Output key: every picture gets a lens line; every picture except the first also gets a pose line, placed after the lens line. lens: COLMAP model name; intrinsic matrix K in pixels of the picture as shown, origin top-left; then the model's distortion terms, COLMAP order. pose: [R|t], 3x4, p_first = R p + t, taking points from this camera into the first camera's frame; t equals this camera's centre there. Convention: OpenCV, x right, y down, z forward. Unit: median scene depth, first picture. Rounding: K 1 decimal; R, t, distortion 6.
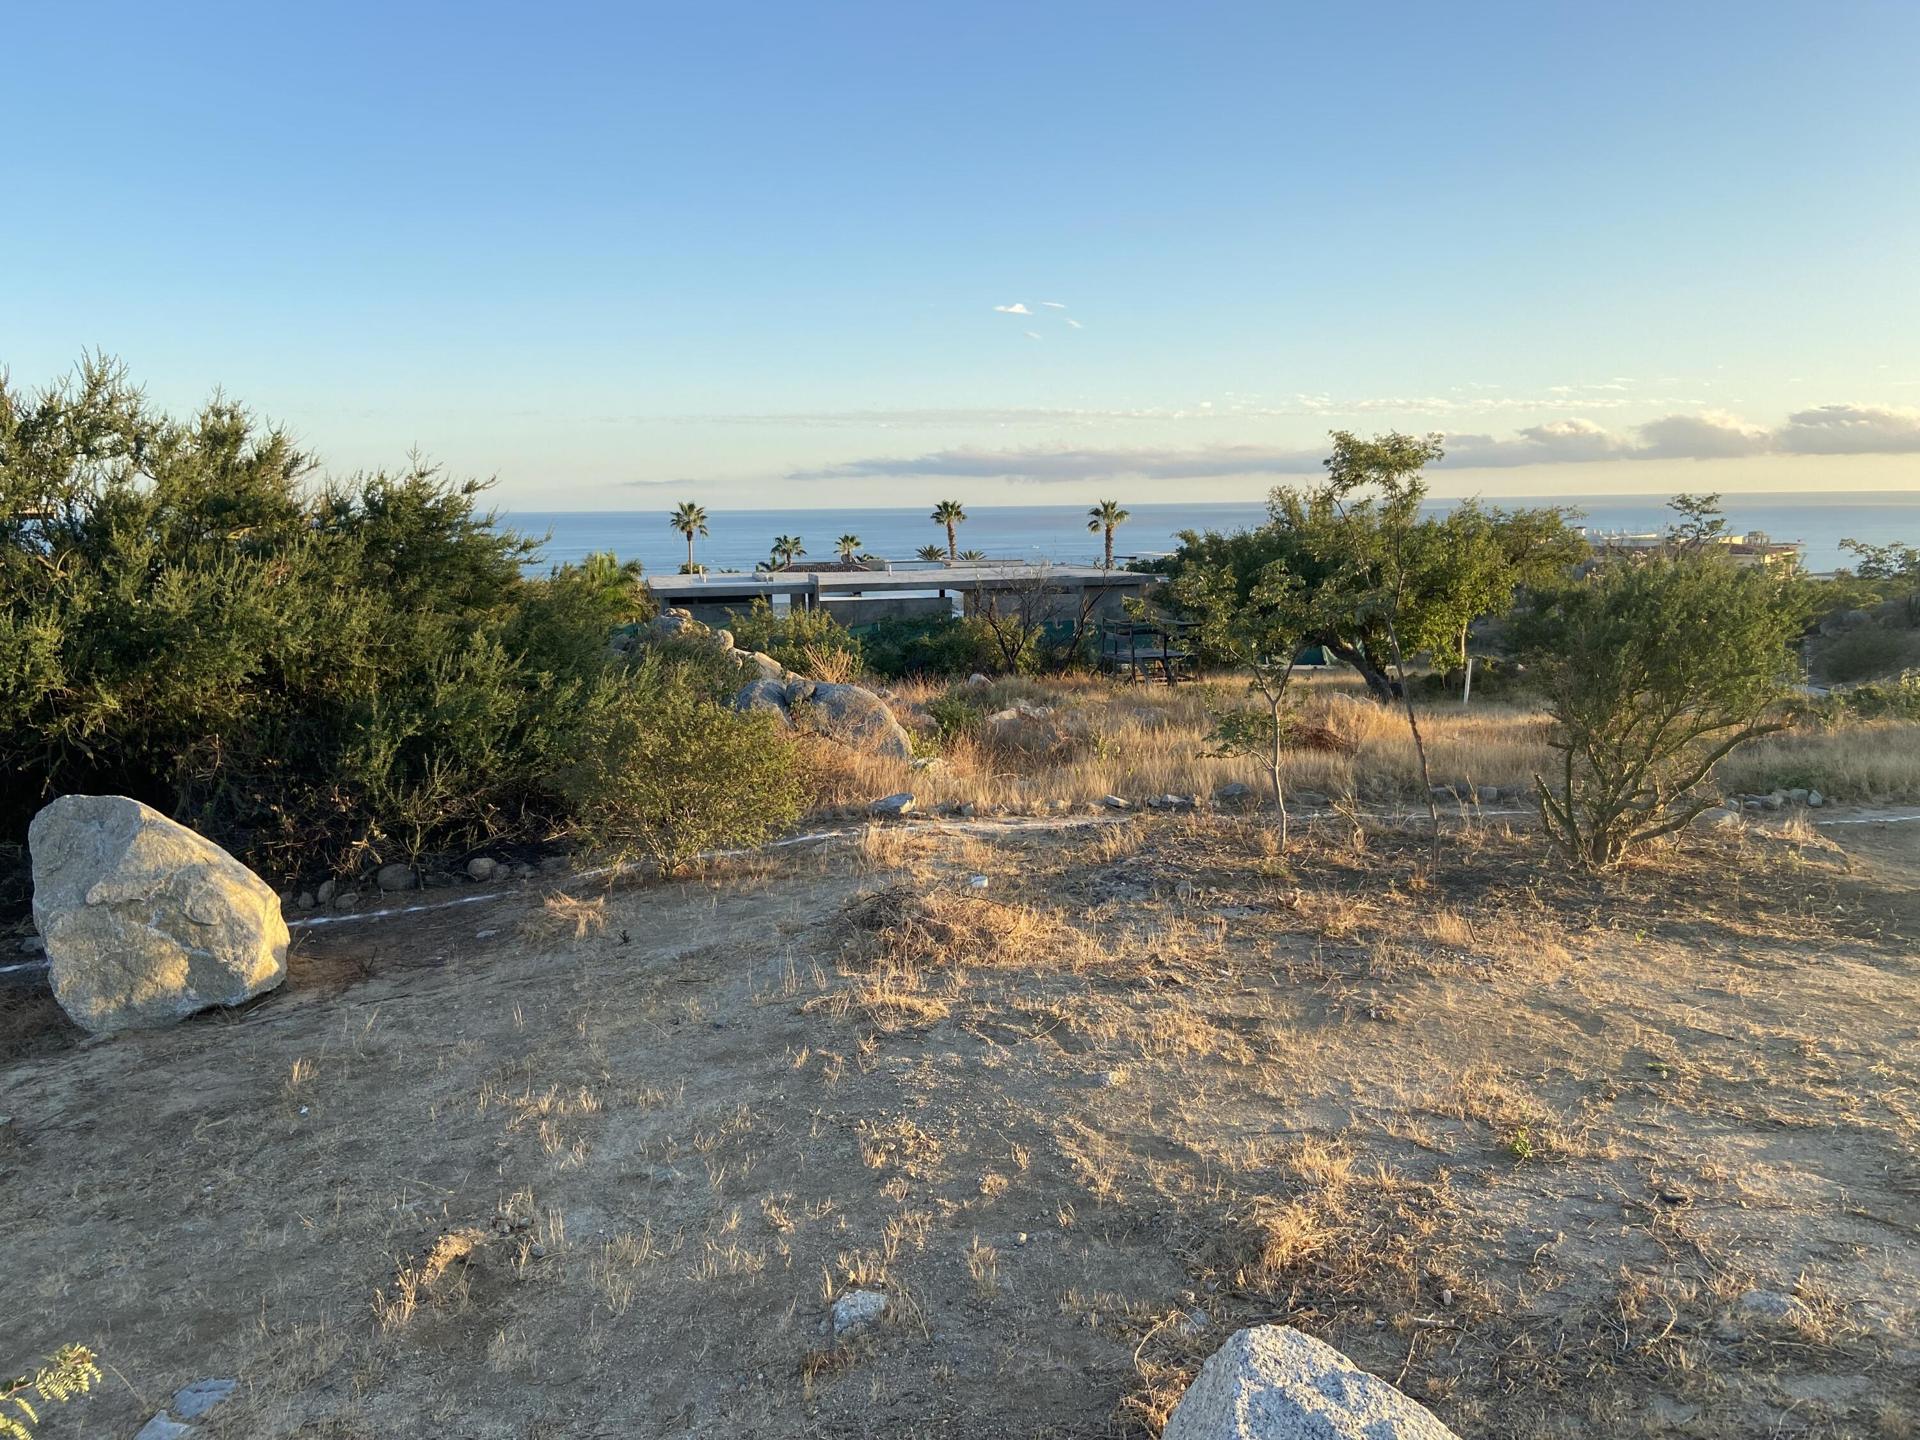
lens RADIAL K [[1439.6, 0, 934.3], [0, 1439.6, 714.0], [0, 0, 1]] dist [0.122243, -0.152212]
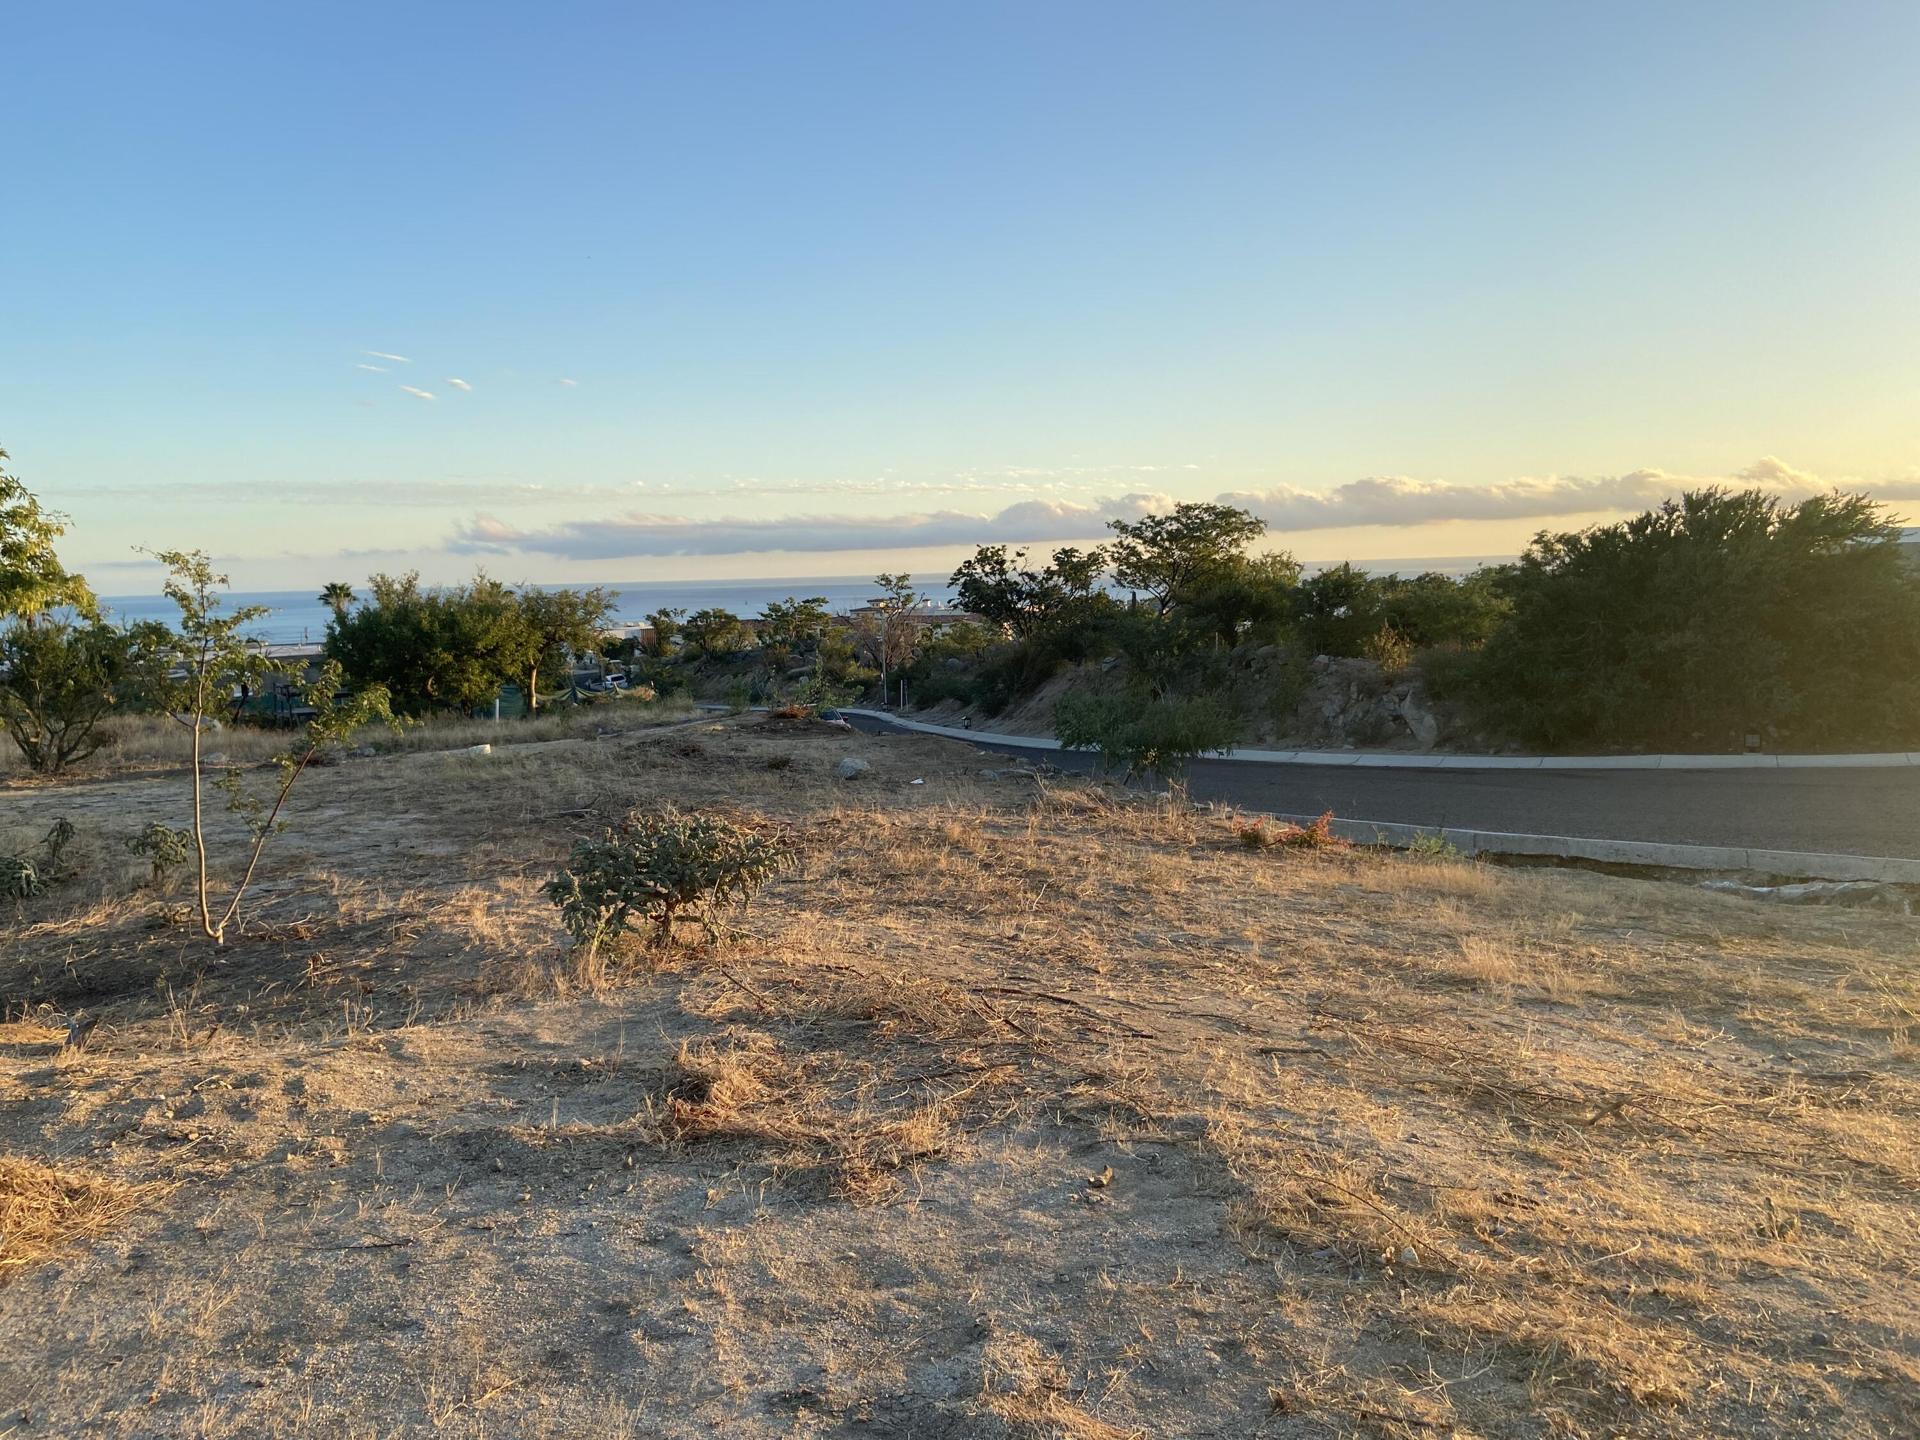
lens RADIAL K [[1439.6, 0, 934.6], [0, 1439.6, 697.7], [0, 0, 1]] dist [0.122243, -0.152212]
pose [[0.944481, -0.044082, 0.325594, 0.863722], [0.064703, 0.996508, -0.052776, 0.166245], [-0.322131, 0.070913, 0.944036, -1.180266]]
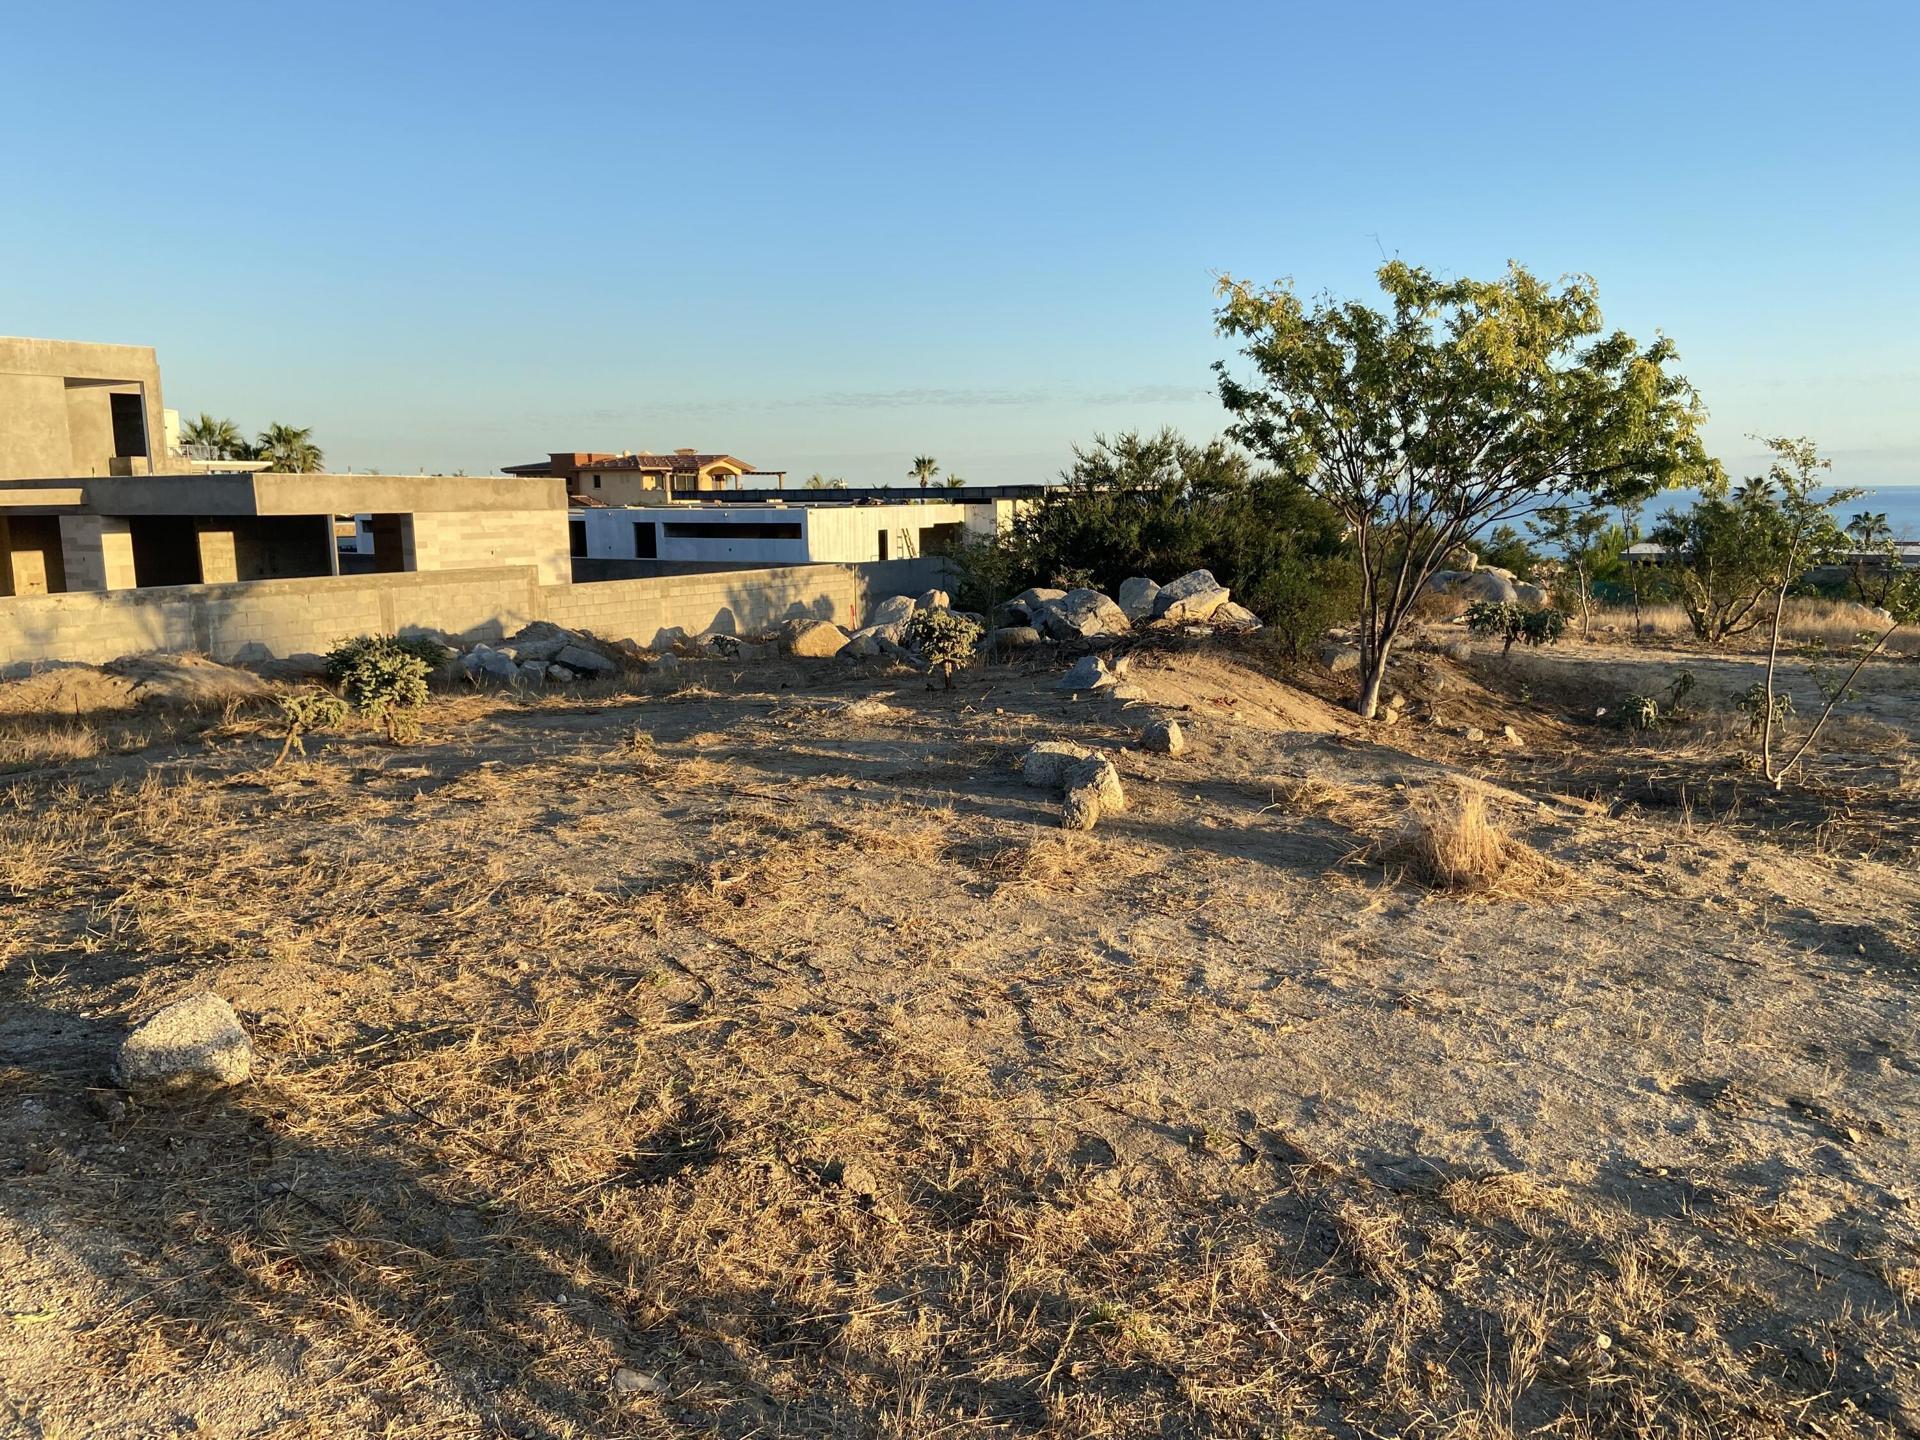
lens RADIAL K [[1439.6, 0, 955.2], [0, 1439.6, 721.8], [0, 0, 1]] dist [0.122243, -0.152212]
pose [[0.757210, 0.108157, -0.644154, 0.950011], [-0.095356, 0.993934, 0.054794, 0.190058], [0.646173, 0.019933, 0.762931, -1.315332]]
